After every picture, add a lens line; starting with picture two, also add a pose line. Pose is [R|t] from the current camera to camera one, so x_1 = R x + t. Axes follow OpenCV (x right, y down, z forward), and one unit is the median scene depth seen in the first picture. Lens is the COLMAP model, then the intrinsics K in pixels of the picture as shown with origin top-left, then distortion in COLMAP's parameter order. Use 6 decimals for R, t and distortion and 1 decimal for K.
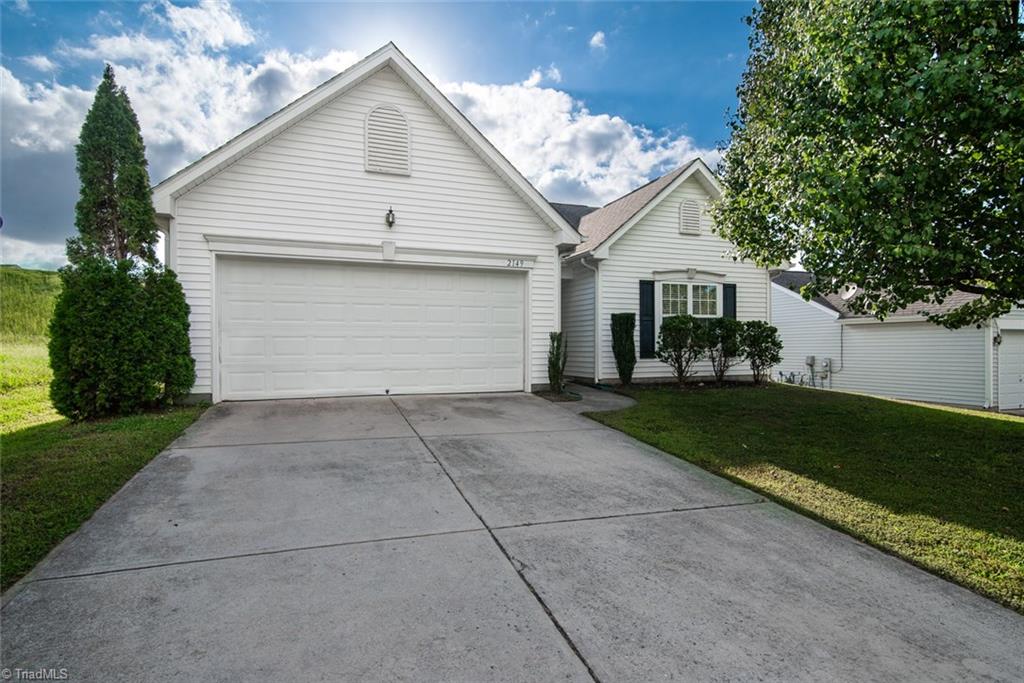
lens RADIAL K [[522.8, 0, 509.0], [0, 522.8, 348.4], [0, 0, 1]] dist [0.013464, 0.000182]
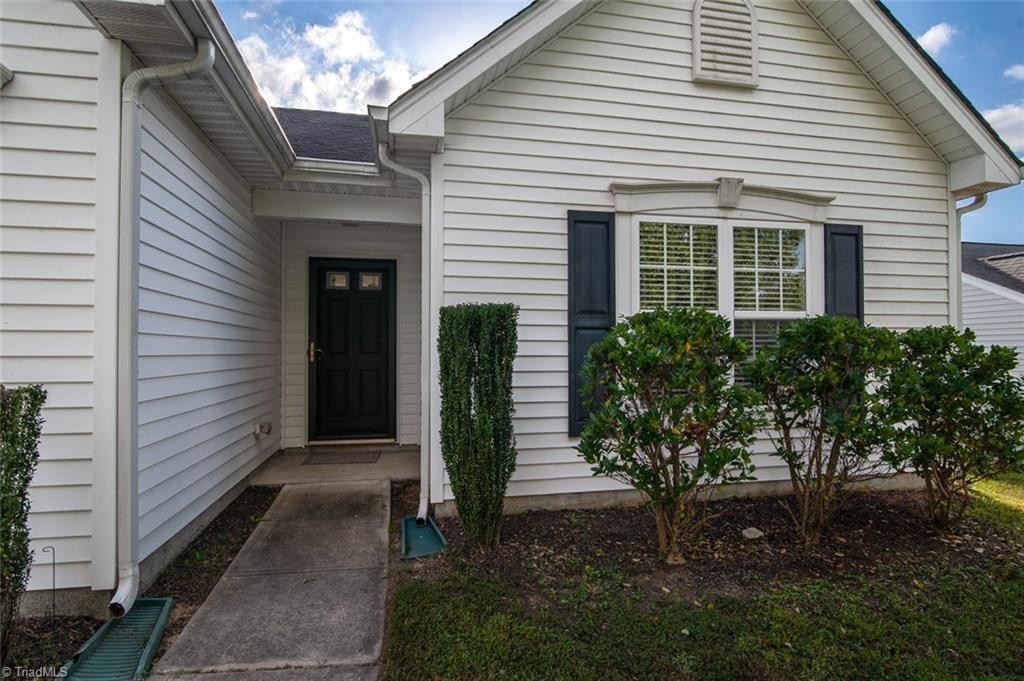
lens RADIAL K [[522.8, 0, 516.2], [0, 522.8, 339.9], [0, 0, 1]] dist [0.013464, 0.000182]
pose [[0.990887, 0.000725, -0.134691, 0.317502], [-0.002973, 0.999860, -0.016491, -0.047561], [0.134661, 0.016741, 0.990750, 0.789823]]
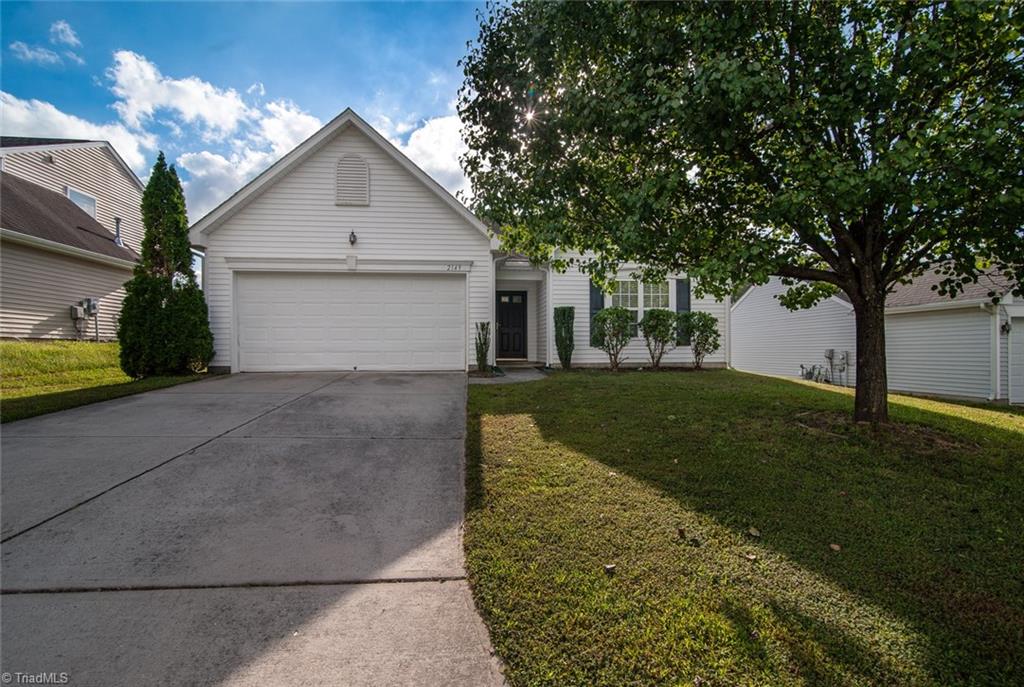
lens RADIAL K [[463.7, 0, 513.5], [0, 463.7, 347.6], [0, 0, 1]] dist [0.003418, -0.000419]
pose [[0.965447, -0.001611, -0.260593, 0.426869], [-0.000137, 0.999978, -0.006692, 0.034283], [0.260598, 0.006496, 0.965426, -0.031090]]
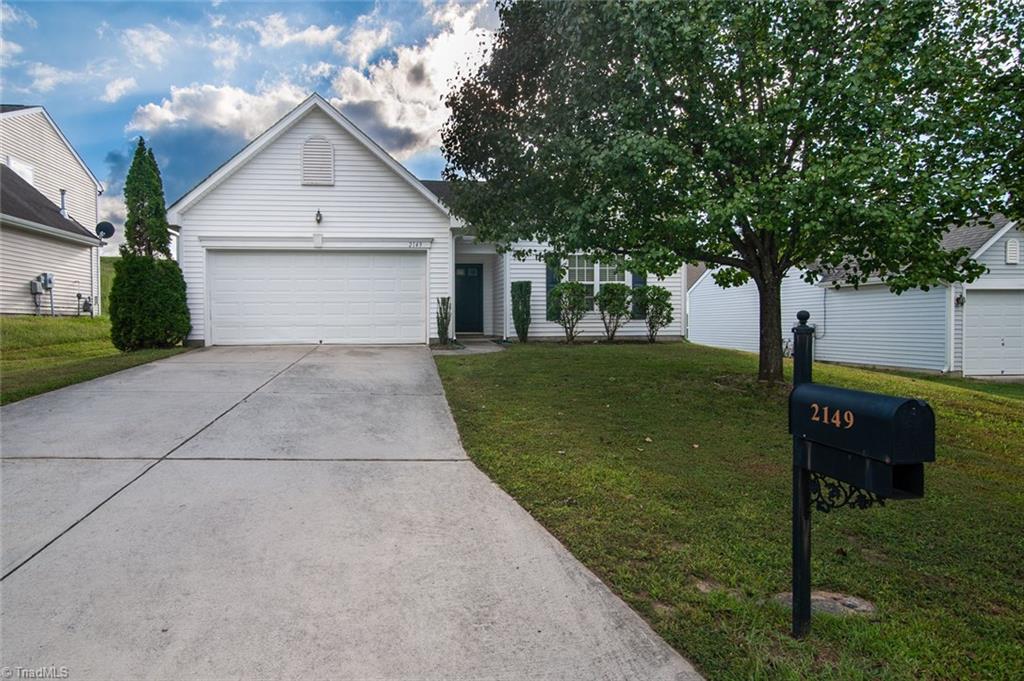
lens RADIAL K [[544.5, 0, 451.3], [0, 544.5, 332.8], [0, 0, 1]] dist [0.008962, 0.000632]
pose [[0.962109, 0.002181, -0.272658, 0.455909], [0.002143, 0.999877, 0.015561, 0.034073], [0.272658, -0.015556, 0.961985, -0.273712]]
